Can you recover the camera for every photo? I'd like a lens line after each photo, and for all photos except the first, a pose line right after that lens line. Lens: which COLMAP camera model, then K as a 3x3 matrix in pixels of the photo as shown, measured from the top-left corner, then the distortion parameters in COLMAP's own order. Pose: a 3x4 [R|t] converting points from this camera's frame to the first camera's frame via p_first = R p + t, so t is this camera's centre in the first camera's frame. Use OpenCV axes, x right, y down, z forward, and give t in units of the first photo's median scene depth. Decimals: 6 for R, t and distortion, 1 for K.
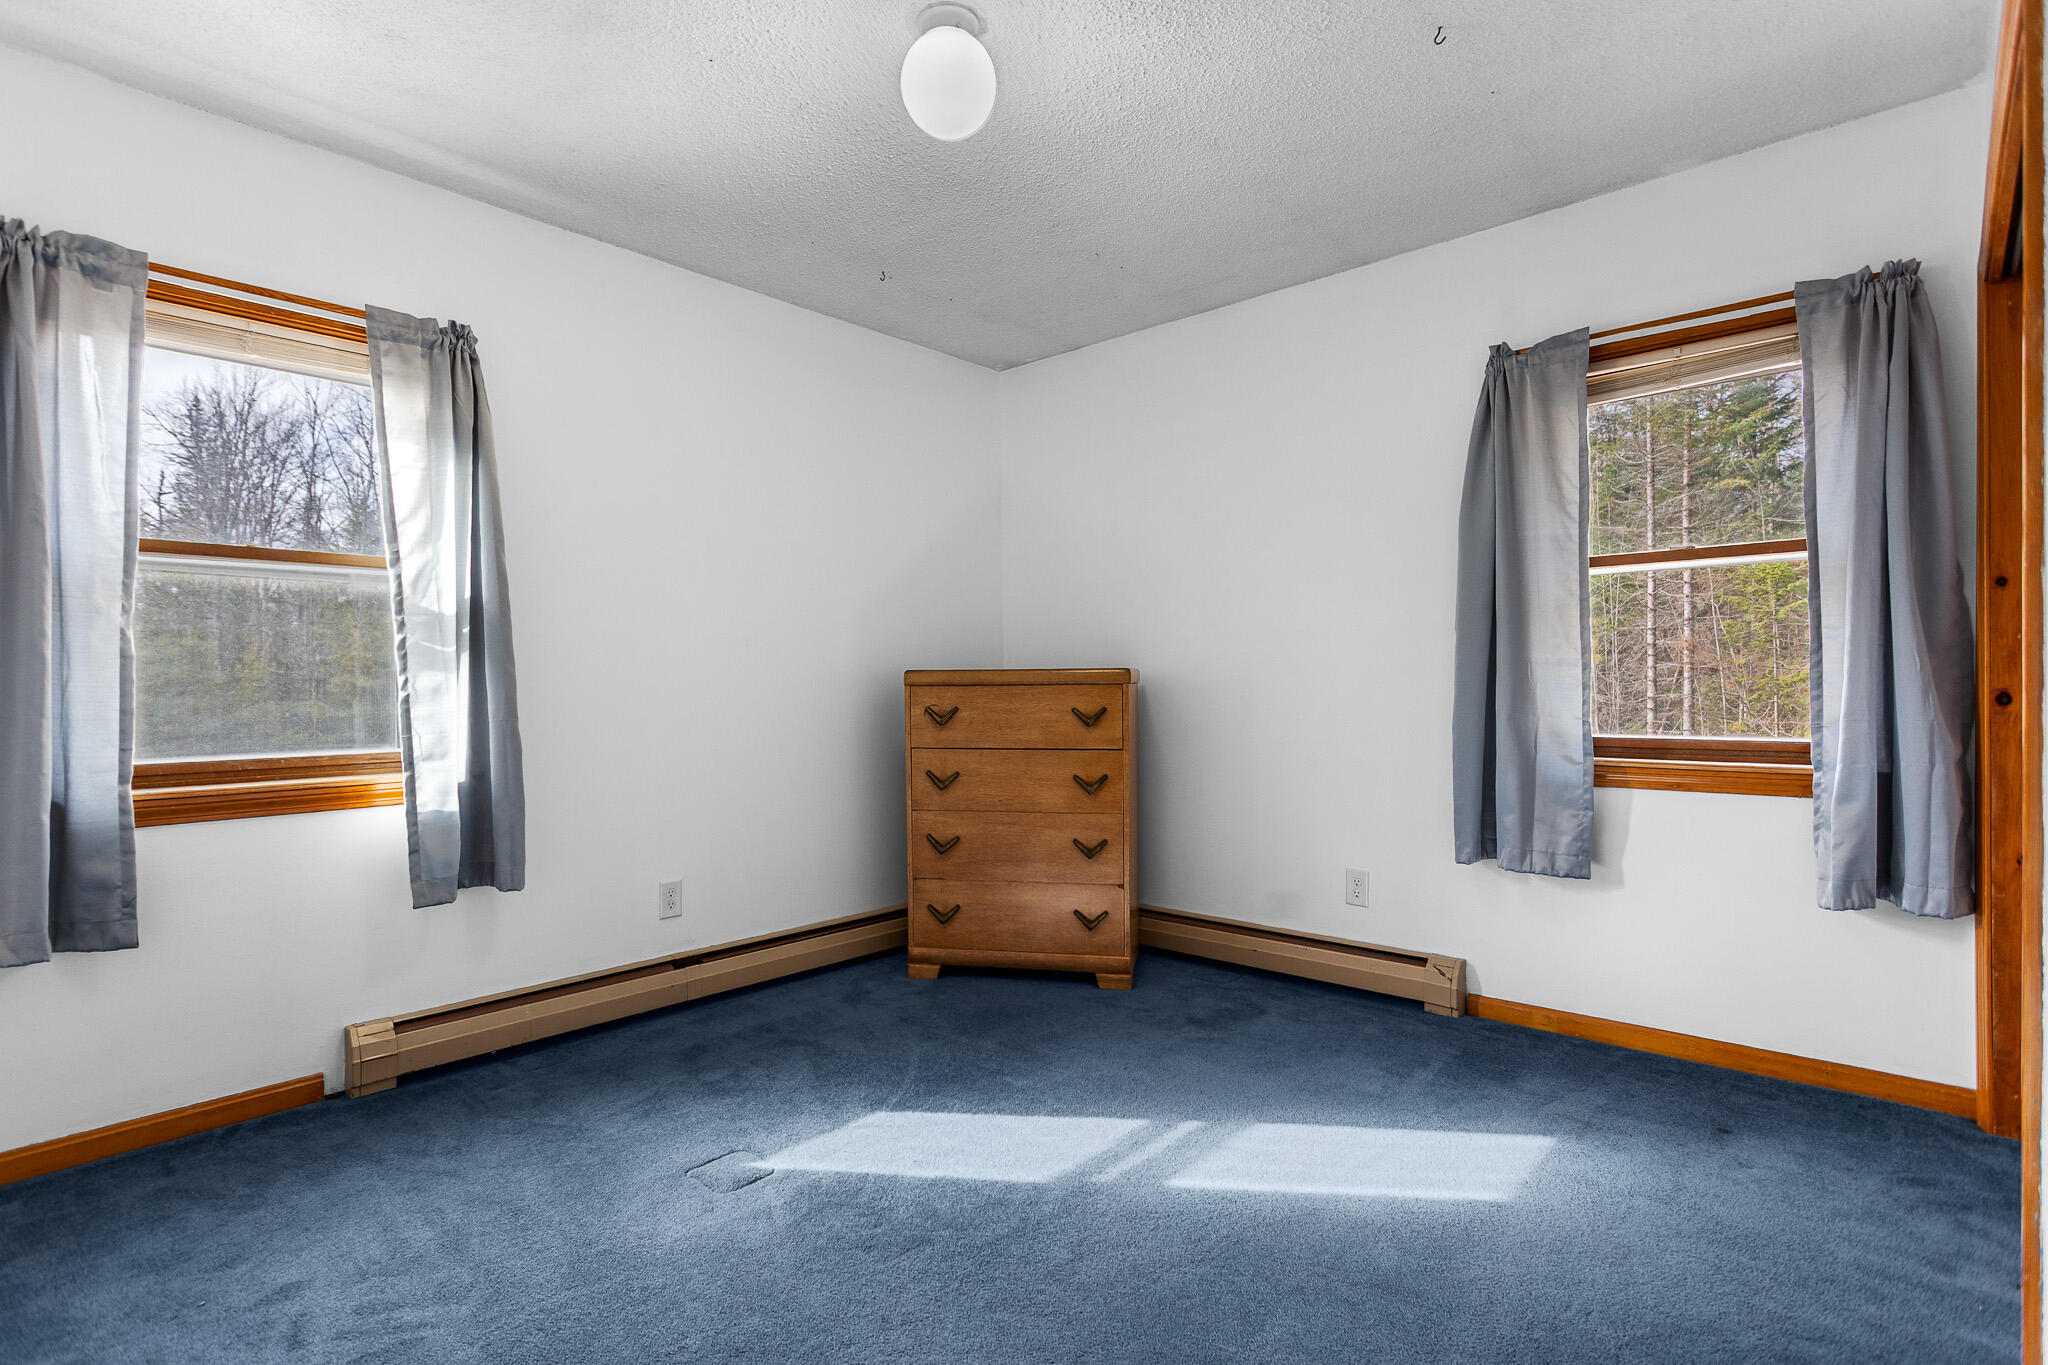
lens RADIAL K [[1021.4, 0, 1022.0], [0, 1021.4, 709.2], [0, 0, 1]] dist [-0.003436, -0.000720]
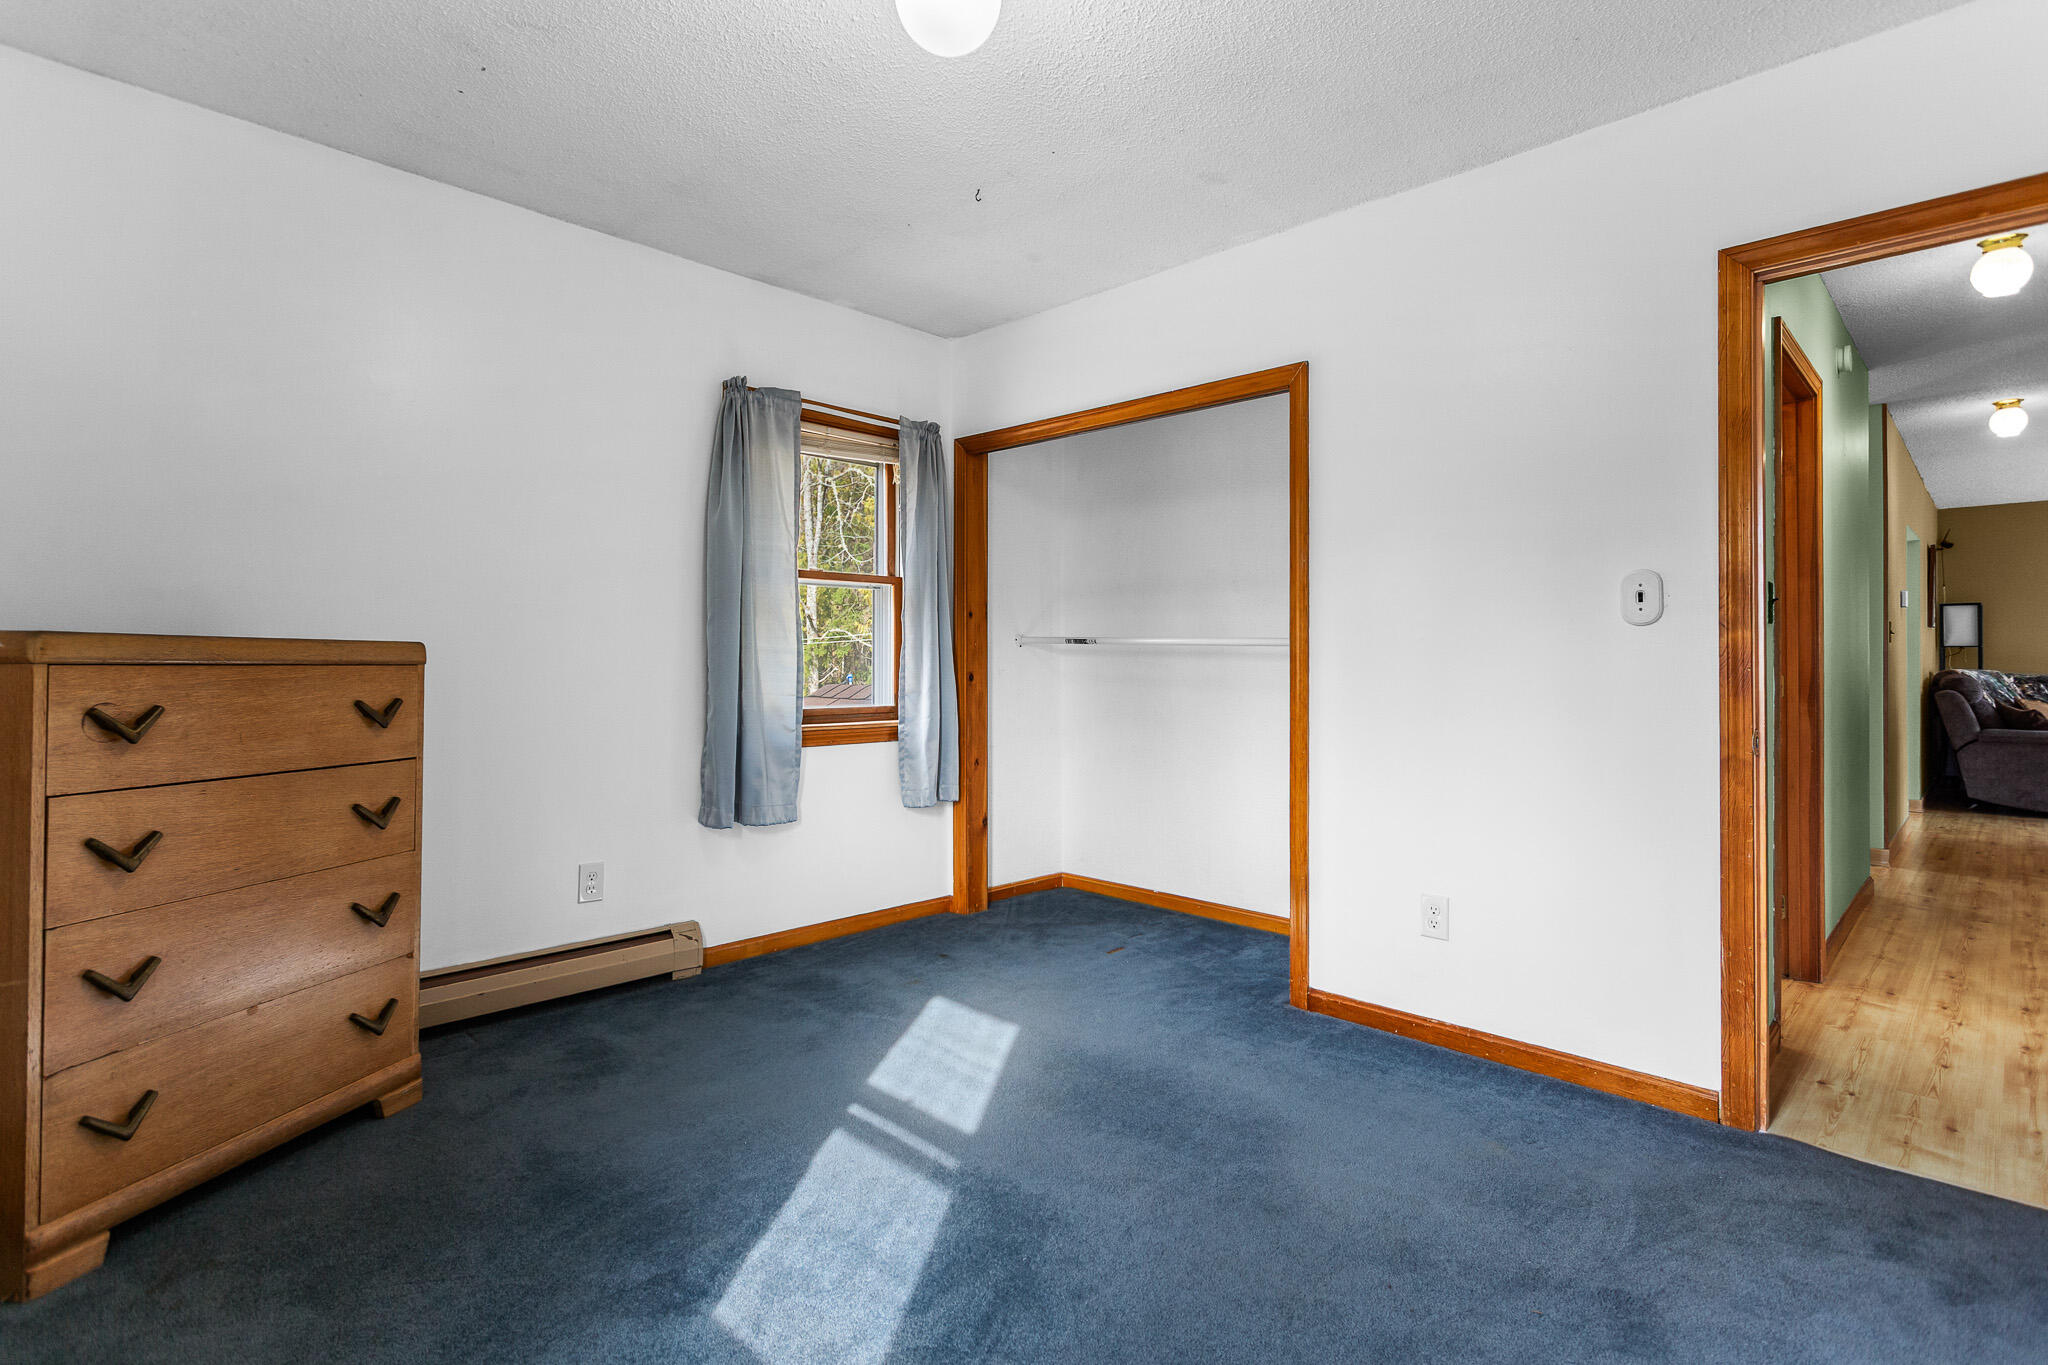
lens RADIAL K [[981.9, 0, 1020.7], [0, 981.9, 675.8], [0, 0, 1]] dist [0.000561, 0.000922]
pose [[0.049937, -0.002125, 0.998750, -0.610722], [0.021485, 0.999769, 0.001053, -0.009675], [-0.998521, 0.021406, 0.049971, 0.607061]]
